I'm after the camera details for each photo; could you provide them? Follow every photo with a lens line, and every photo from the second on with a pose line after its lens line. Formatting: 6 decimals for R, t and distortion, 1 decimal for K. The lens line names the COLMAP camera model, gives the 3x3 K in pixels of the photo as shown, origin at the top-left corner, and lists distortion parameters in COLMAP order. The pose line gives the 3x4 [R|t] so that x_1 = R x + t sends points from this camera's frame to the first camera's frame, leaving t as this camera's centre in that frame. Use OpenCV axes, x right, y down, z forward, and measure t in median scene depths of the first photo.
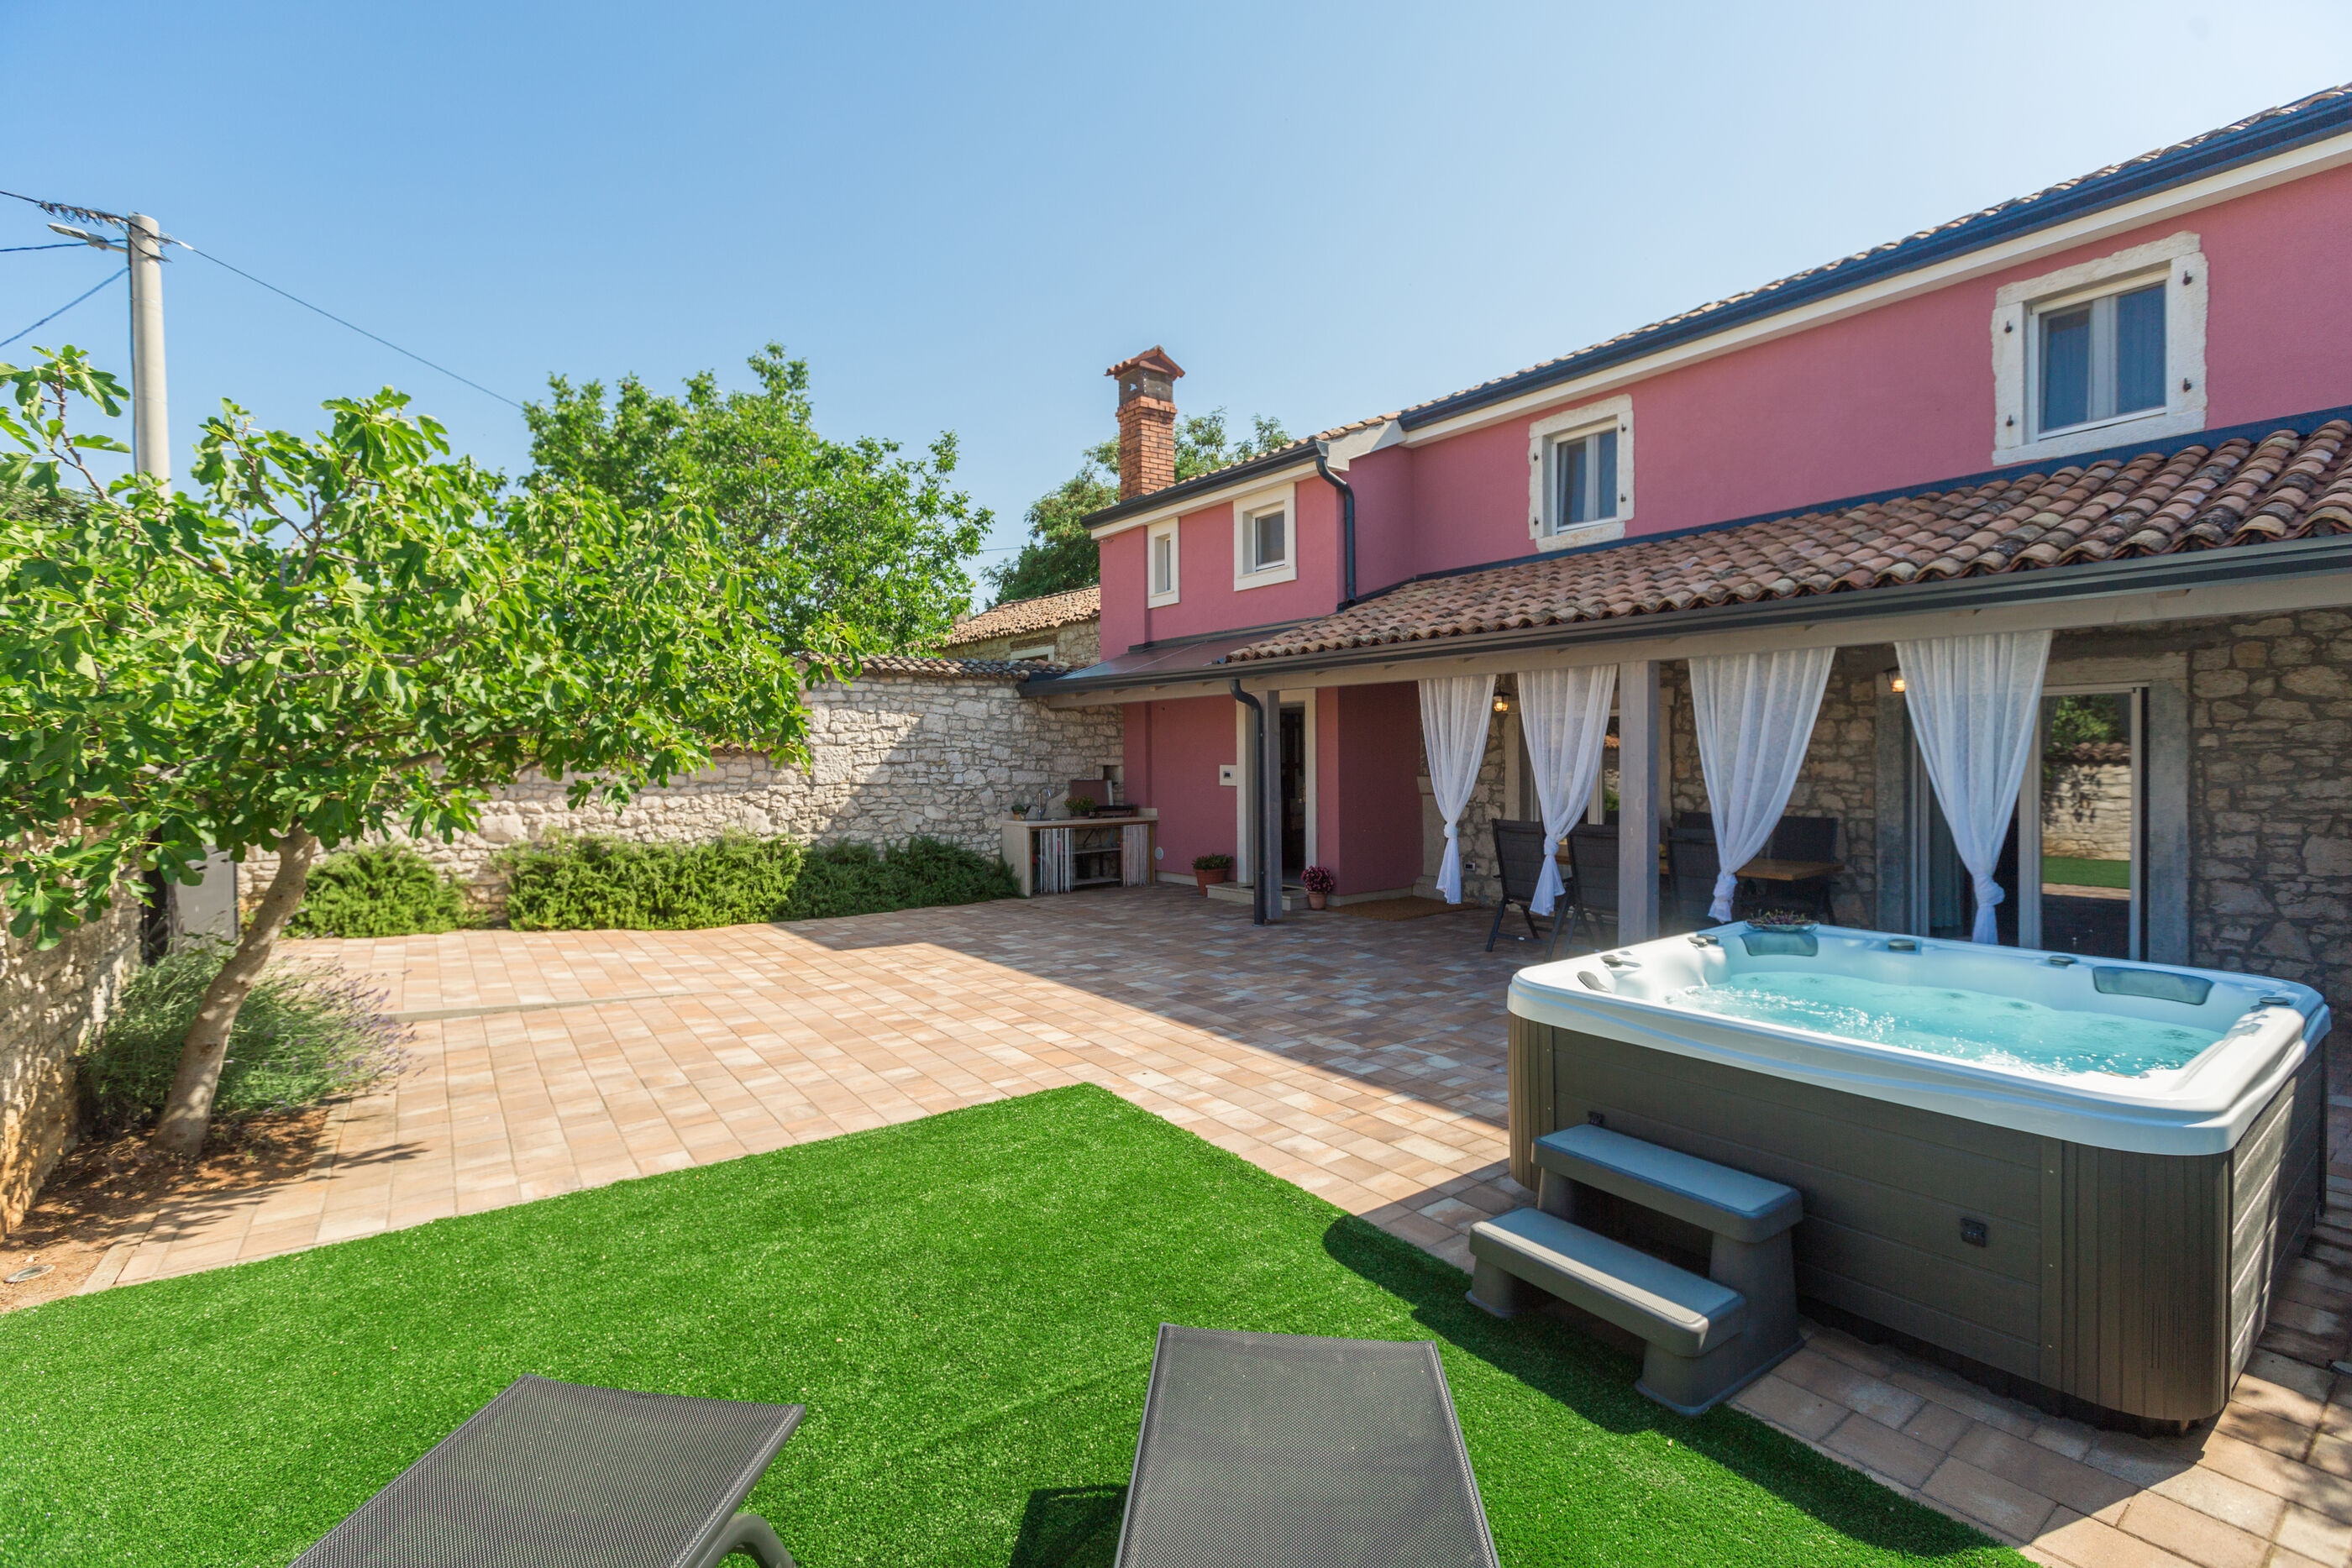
lens RADIAL K [[1029.8, 0, 1153.9], [0, 1029.8, 771.6], [0, 0, 1]] dist [-0.000478, -0.000378]
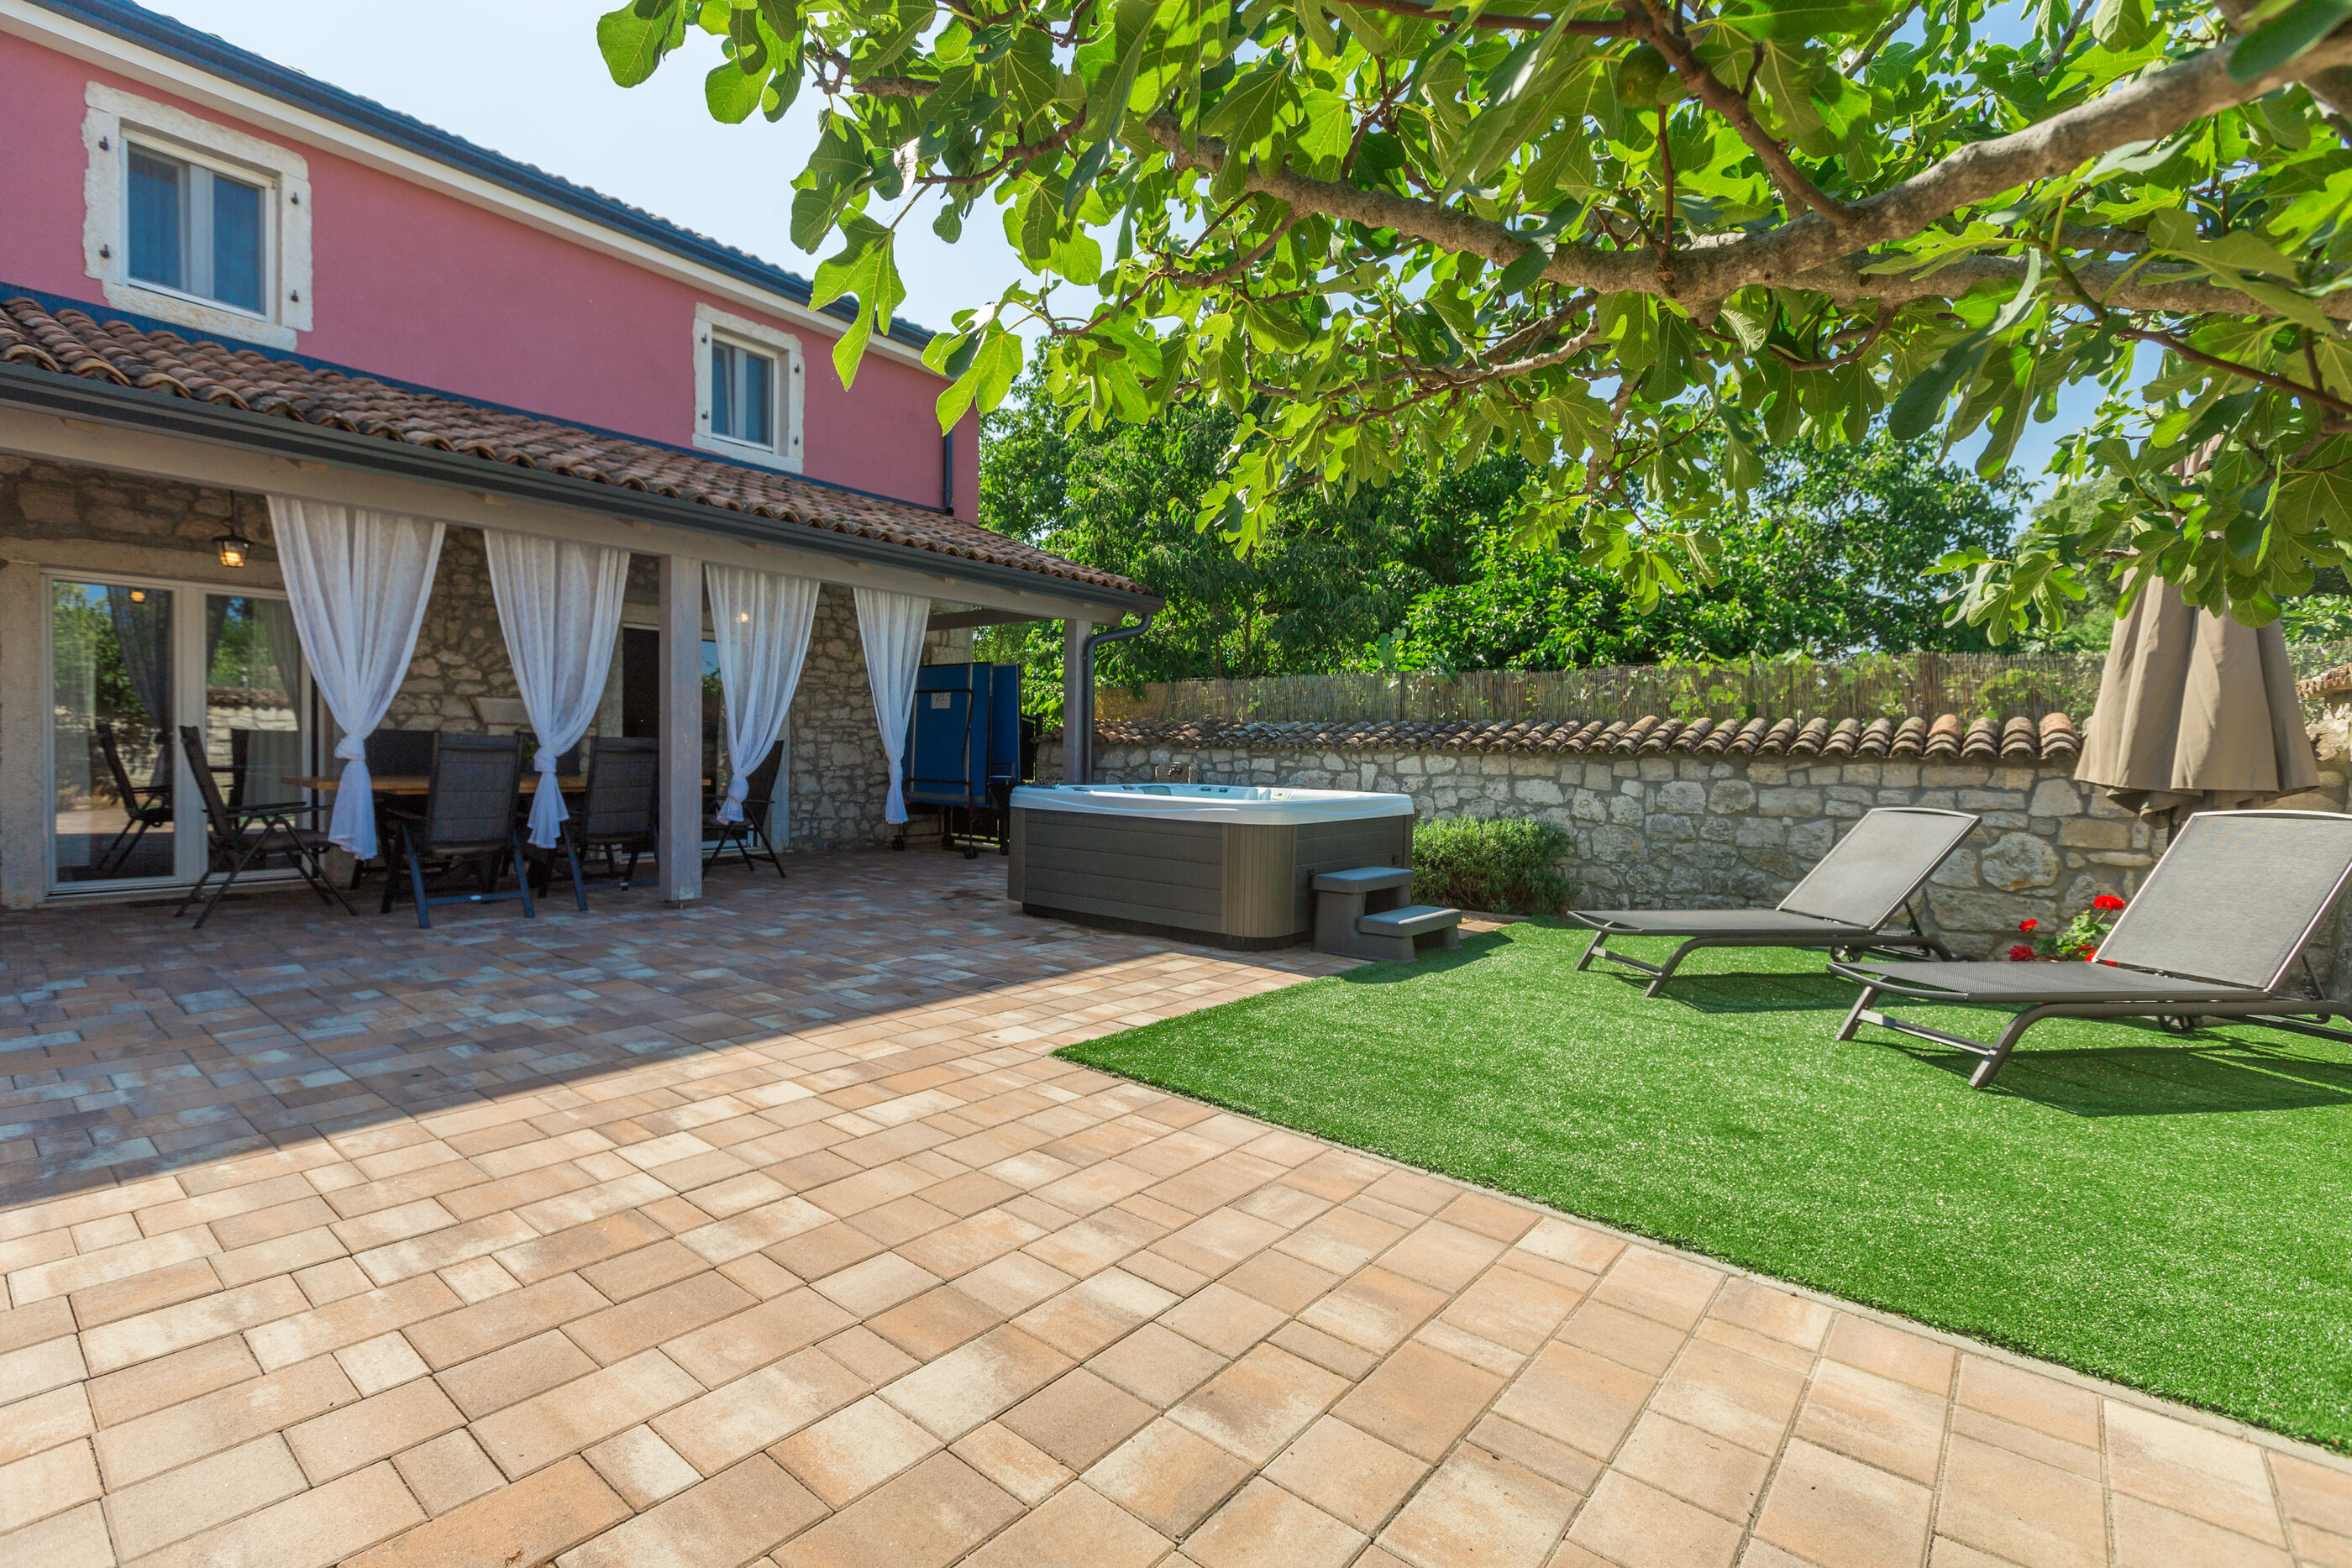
lens RADIAL K [[1058.1, 0, 1169.0], [0, 1058.1, 784.4], [0, 0, 1]] dist [-0.001062, -0.000035]
pose [[-0.261154, -0.029632, 0.964842, -0.491967], [-0.005804, 0.999559, 0.029127, 0.058420], [-0.965280, 0.002007, -0.261211, 0.693815]]
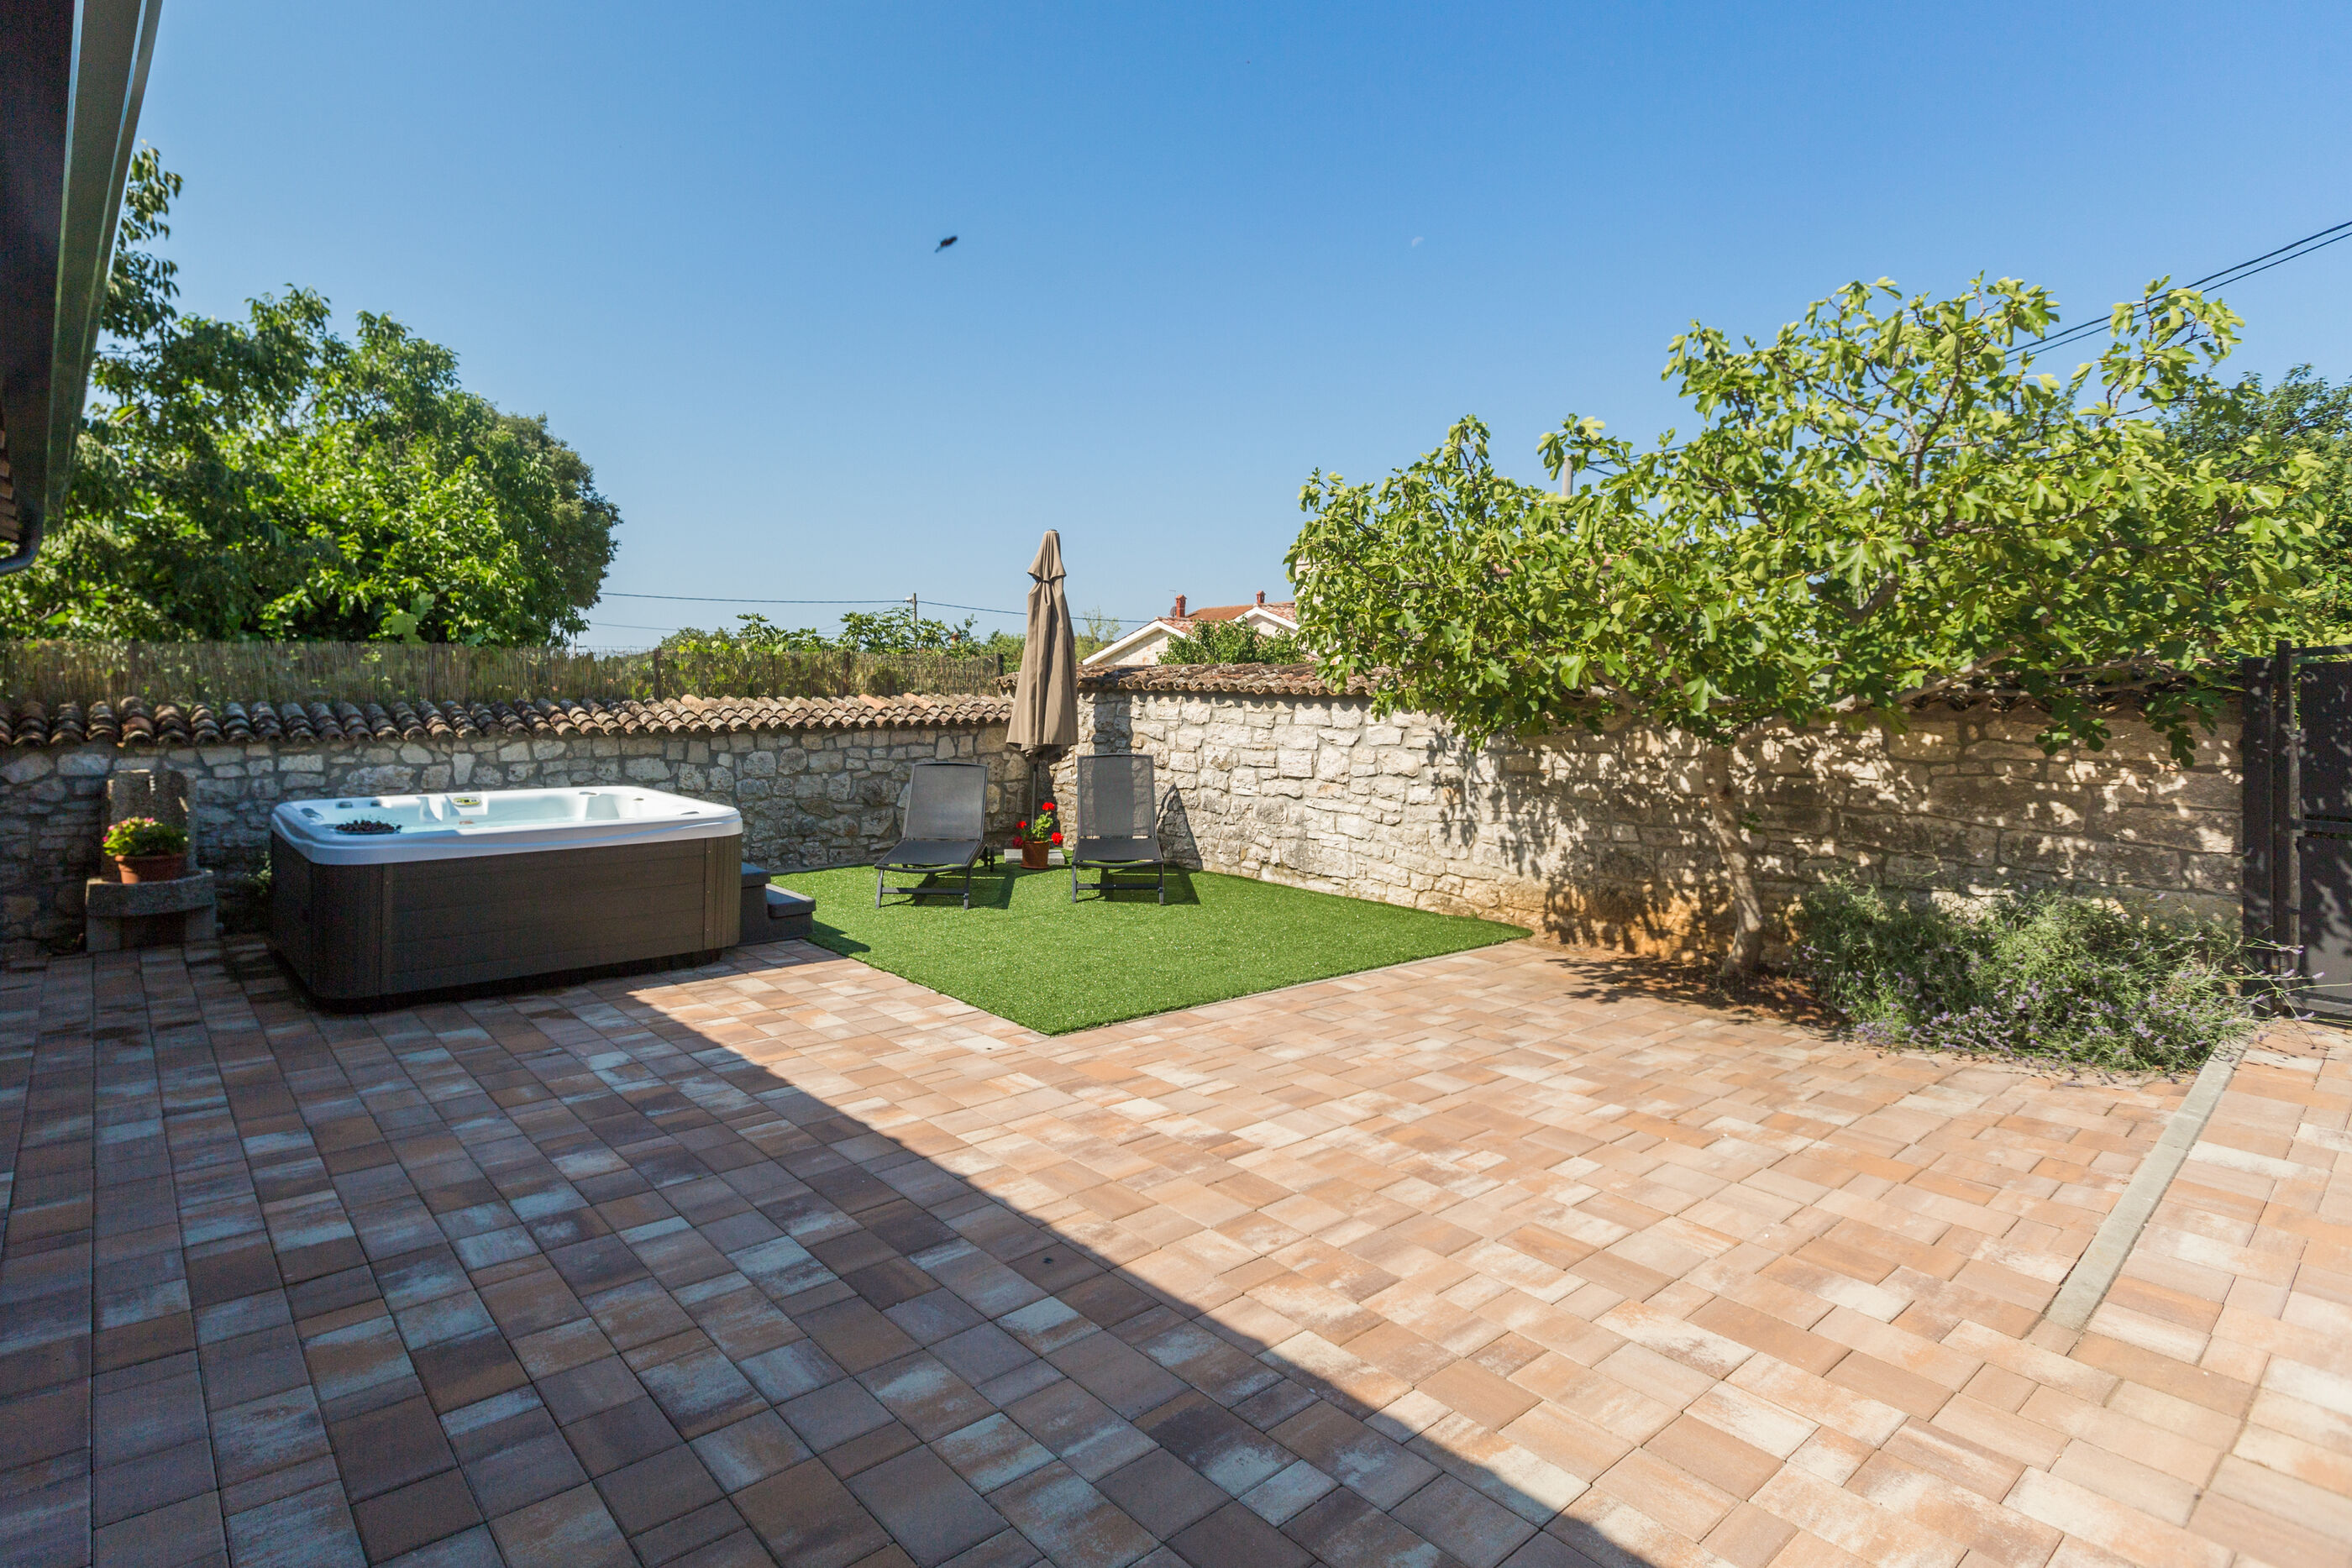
lens RADIAL K [[1206.6, 0, 997.7], [0, 1206.6, 650.2], [0, 0, 1]] dist [-0.000749, 0.000356]
pose [[-0.999231, -0.003779, -0.039024, 0.014771], [-0.003585, 0.999981, -0.005030, -0.015363], [0.039042, -0.004887, -0.999226, 1.271055]]
